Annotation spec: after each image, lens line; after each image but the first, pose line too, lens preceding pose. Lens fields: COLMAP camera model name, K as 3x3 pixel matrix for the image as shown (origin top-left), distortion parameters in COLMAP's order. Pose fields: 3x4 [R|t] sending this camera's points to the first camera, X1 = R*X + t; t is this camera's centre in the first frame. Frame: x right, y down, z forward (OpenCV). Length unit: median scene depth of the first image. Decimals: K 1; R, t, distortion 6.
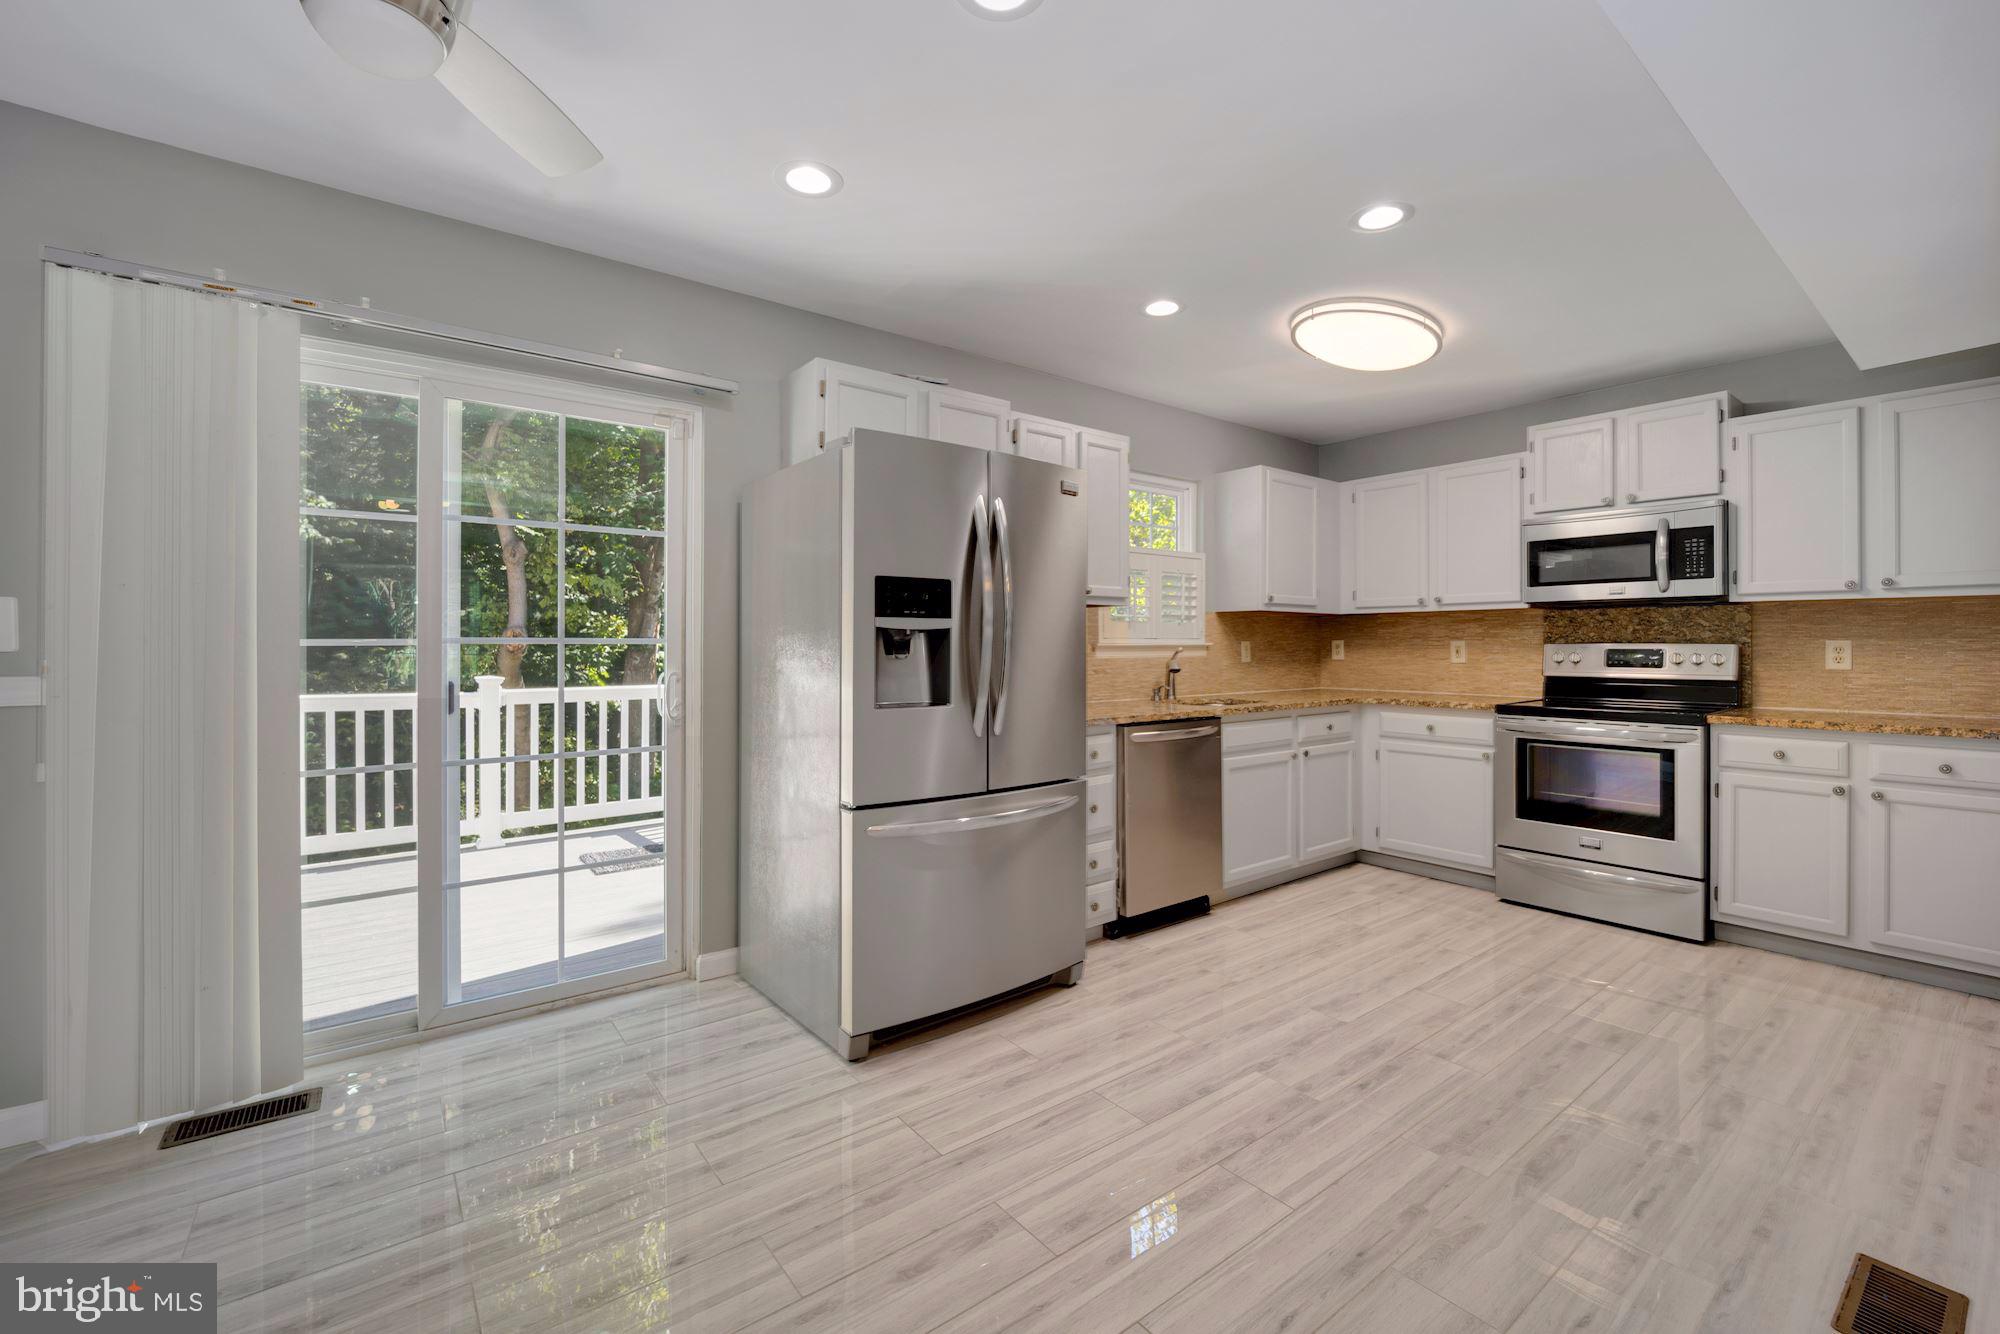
lens RADIAL K [[820.9, 0, 985.8], [0, 820.9, 643.2], [0, 0, 1]] dist [-0.001277, -0.001535]
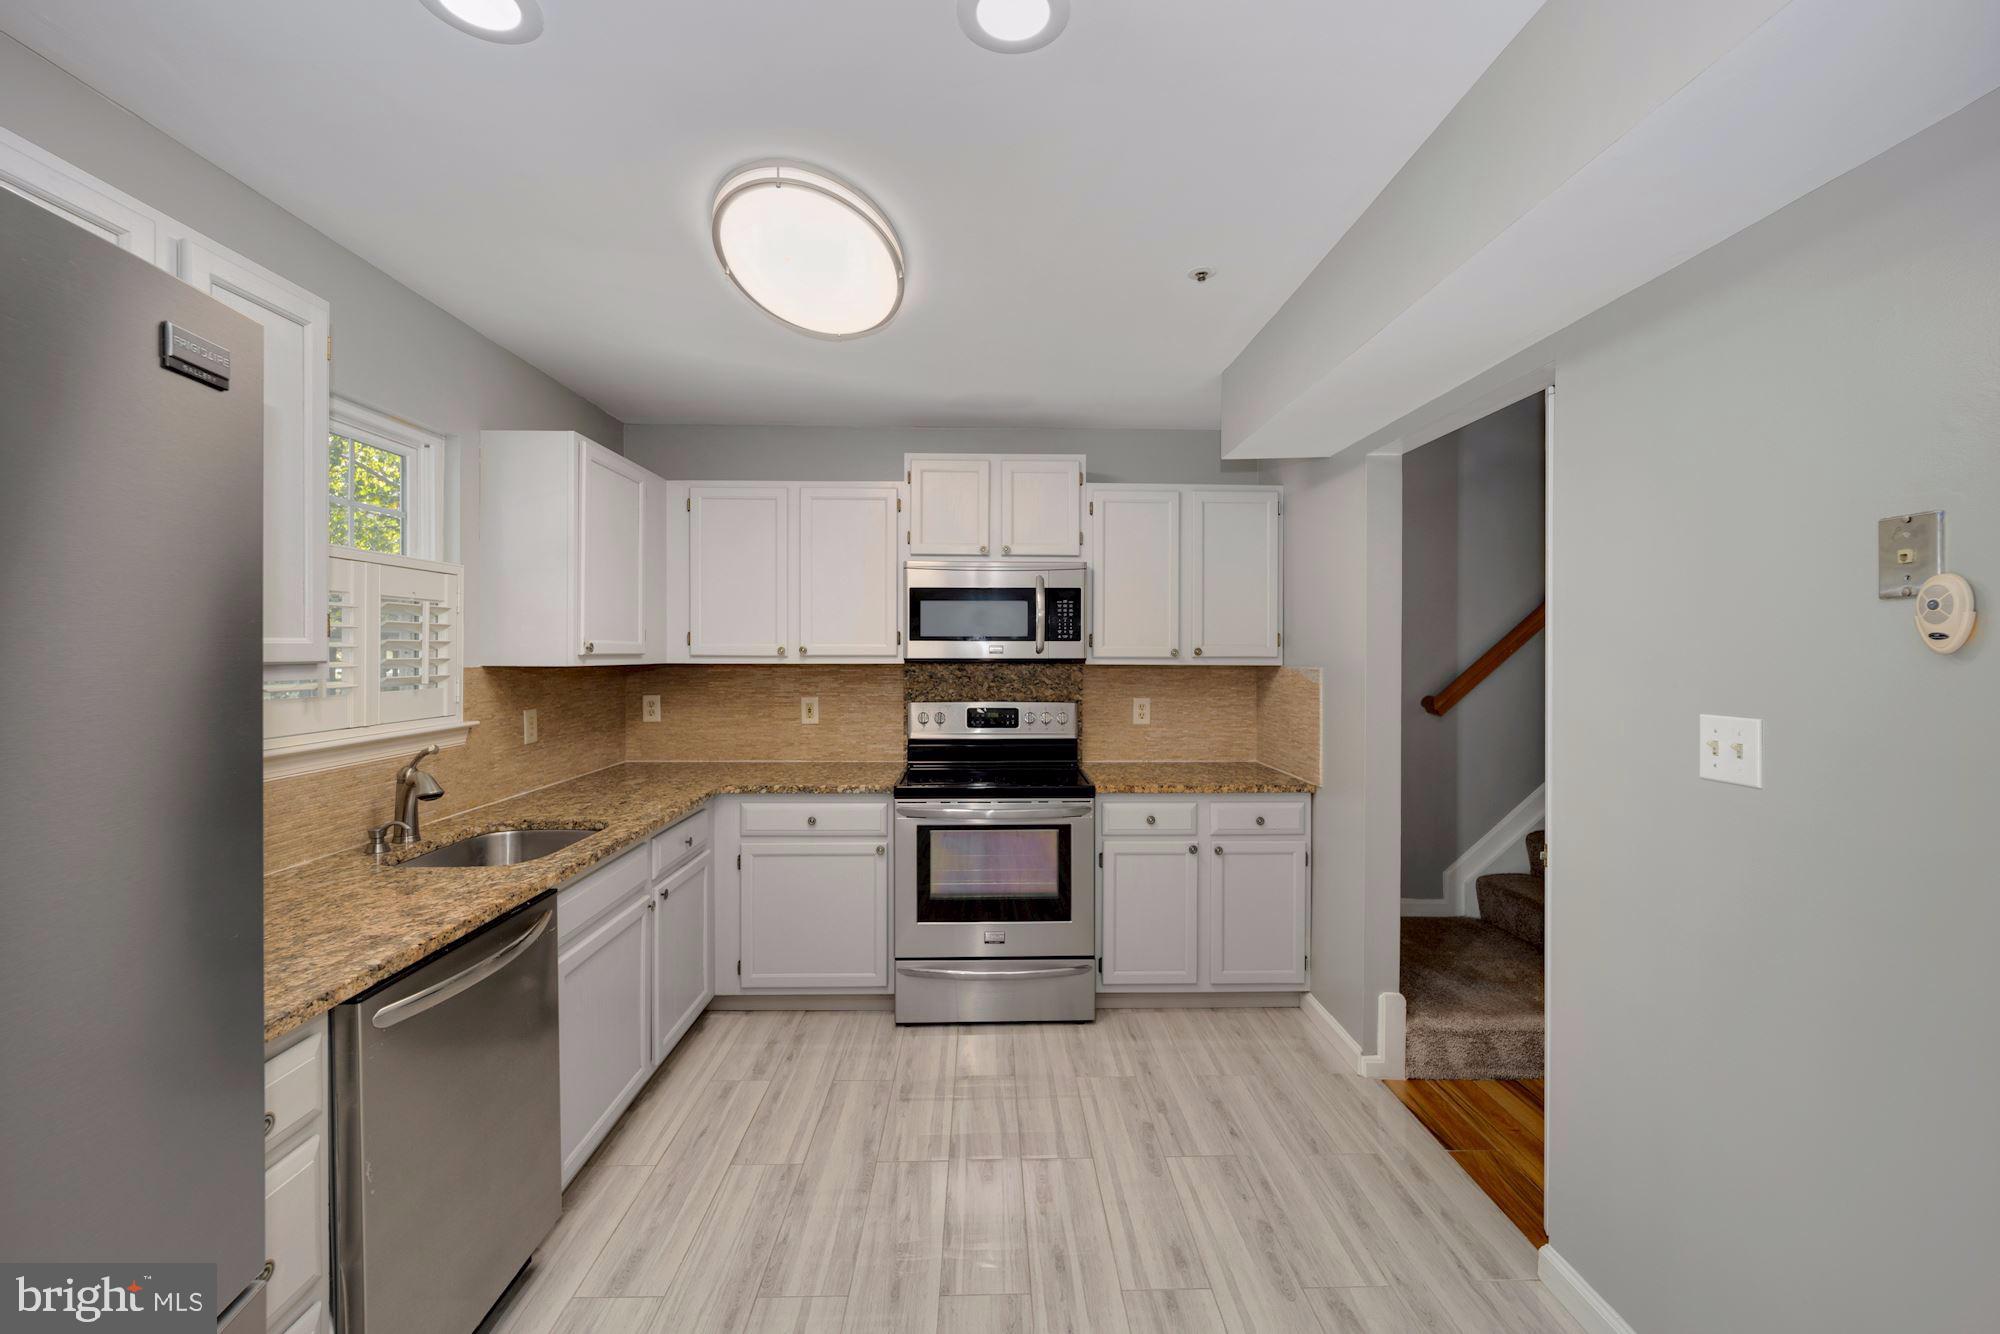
lens RADIAL K [[820.9, 0, 1010.0], [0, 820.9, 646.4], [0, 0, 1]] dist [-0.001277, -0.001535]
pose [[0.575046, 0.001858, 0.818119, 0.025112], [0.000038, 0.999997, -0.002298, -0.069316], [-0.818121, 0.001353, 0.575044, 0.489739]]
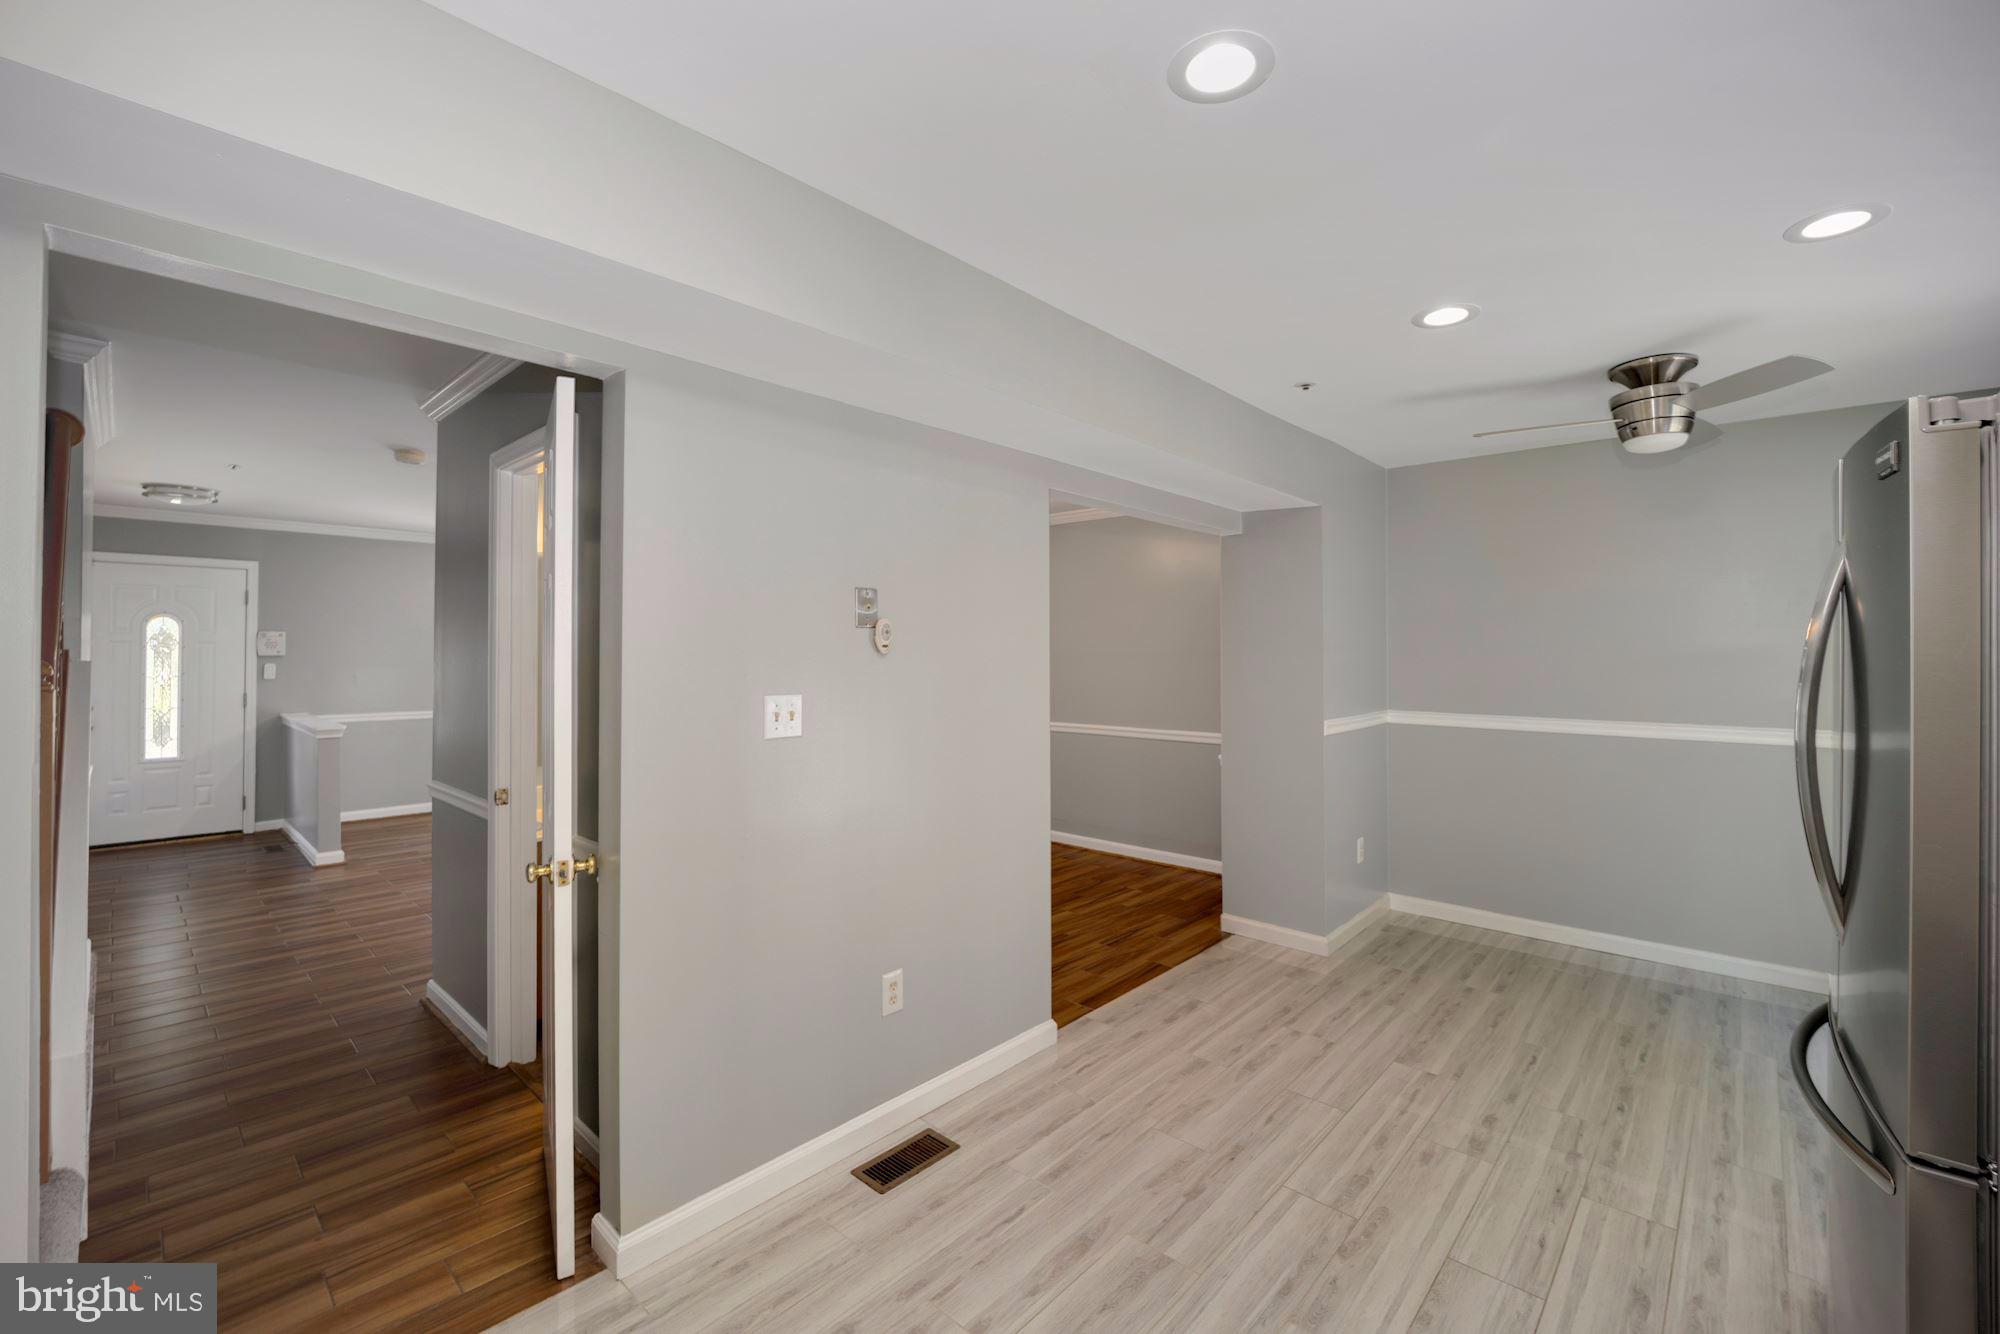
lens RADIAL K [[820.9, 0, 991.9], [0, 820.9, 649.4], [0, 0, 1]] dist [-0.001277, -0.001535]
pose [[-0.984514, -0.001322, -0.175299, 0.532472], [0.001801, 0.999842, -0.017658, -0.063222], [0.175294, -0.017700, -0.984357, 1.114211]]
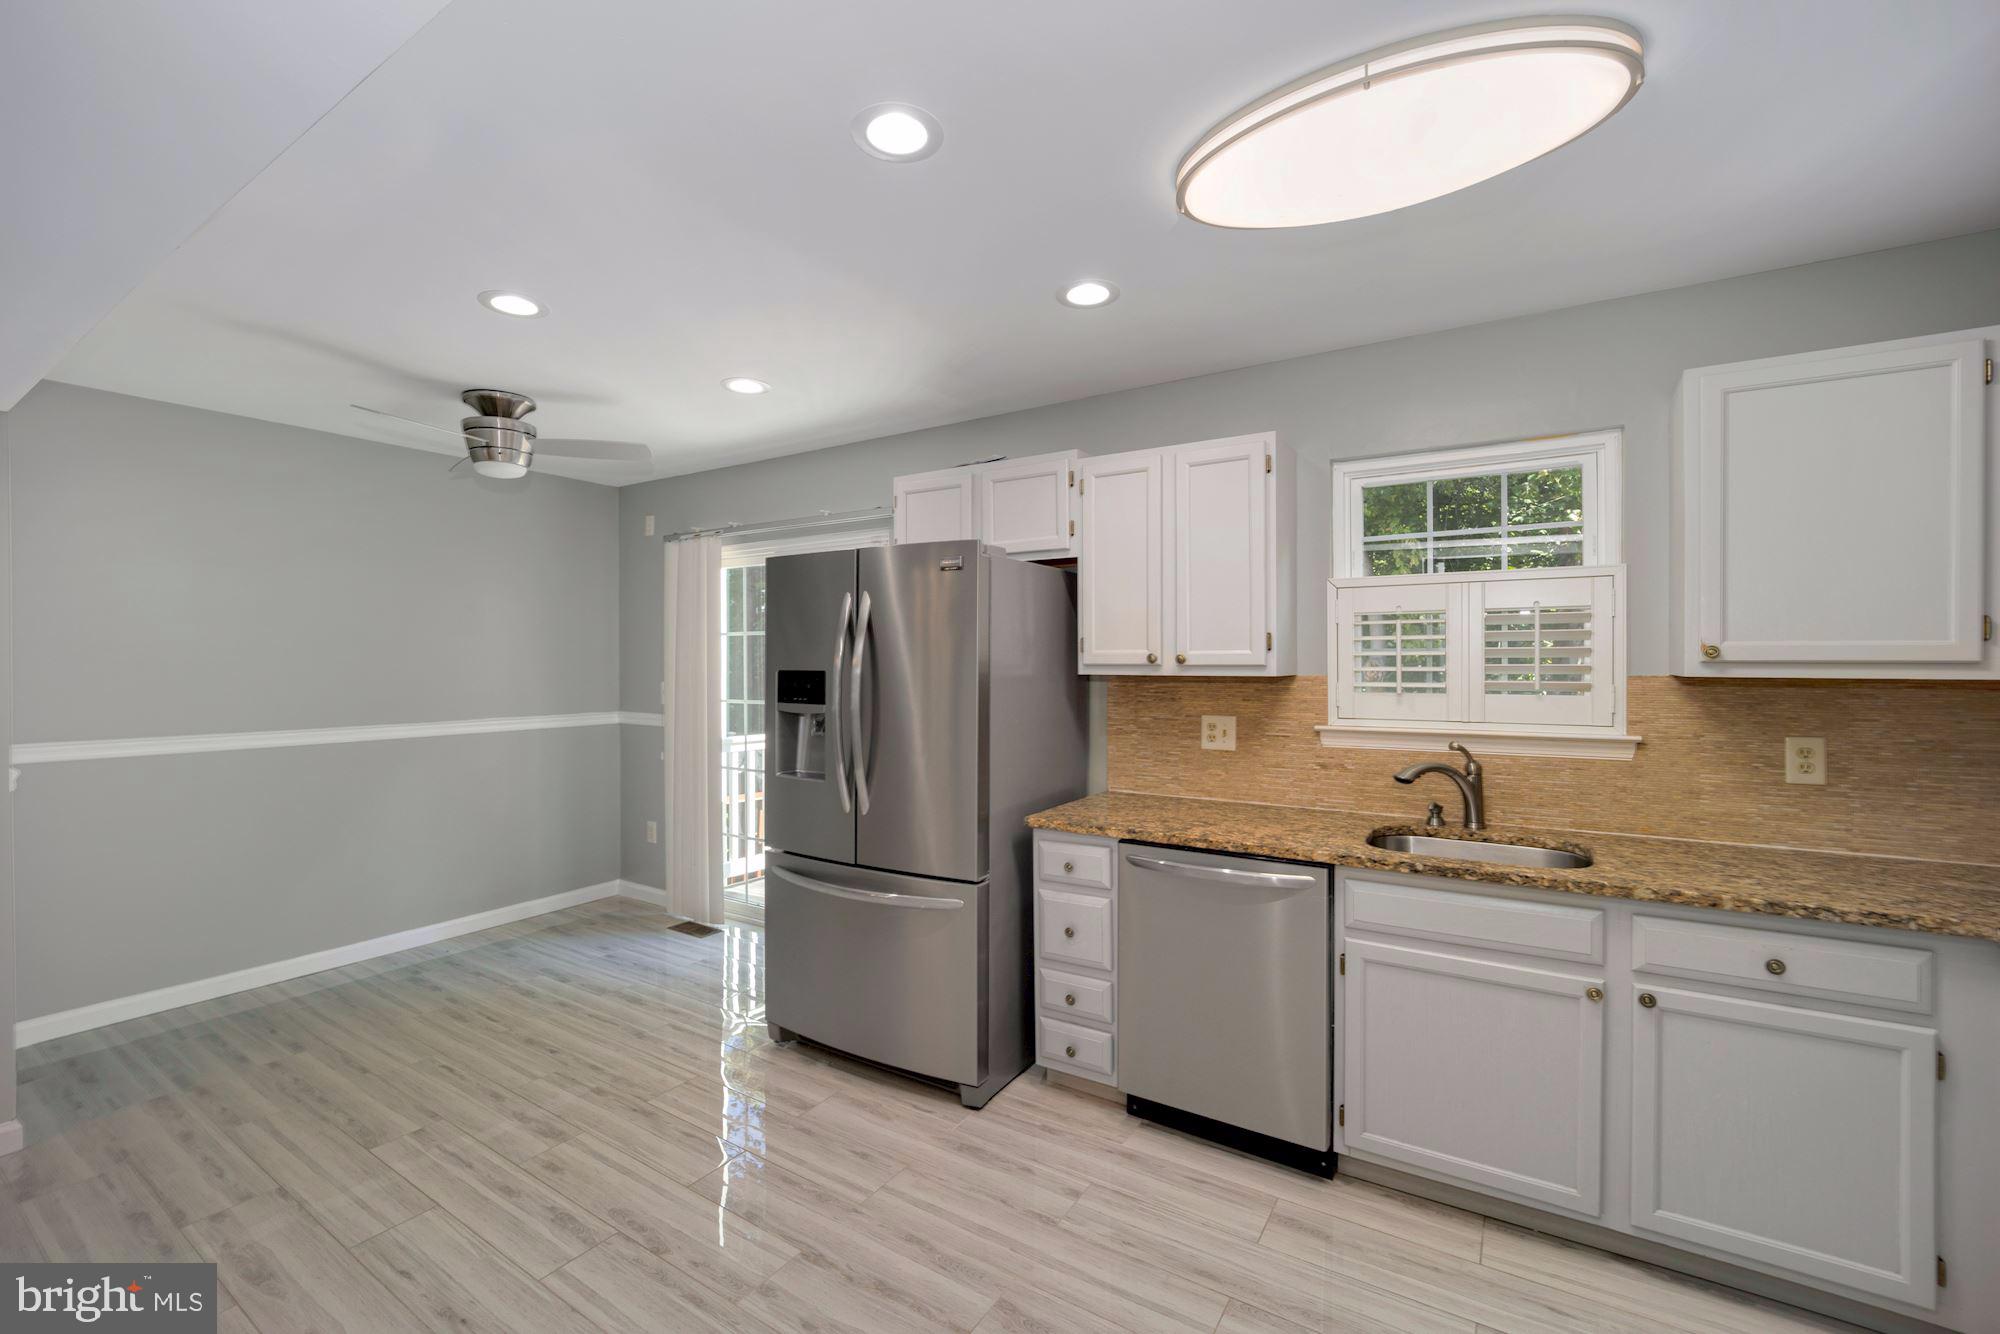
lens RADIAL K [[820.9, 0, 1013.0], [0, 820.9, 662.0], [0, 0, 1]] dist [-0.001277, -0.001535]
pose [[0.357721, 0.000112, -0.933828, 0.821290], [0.004762, 0.999987, 0.001944, -0.066509], [0.933816, -0.005142, 0.357716, 0.610571]]
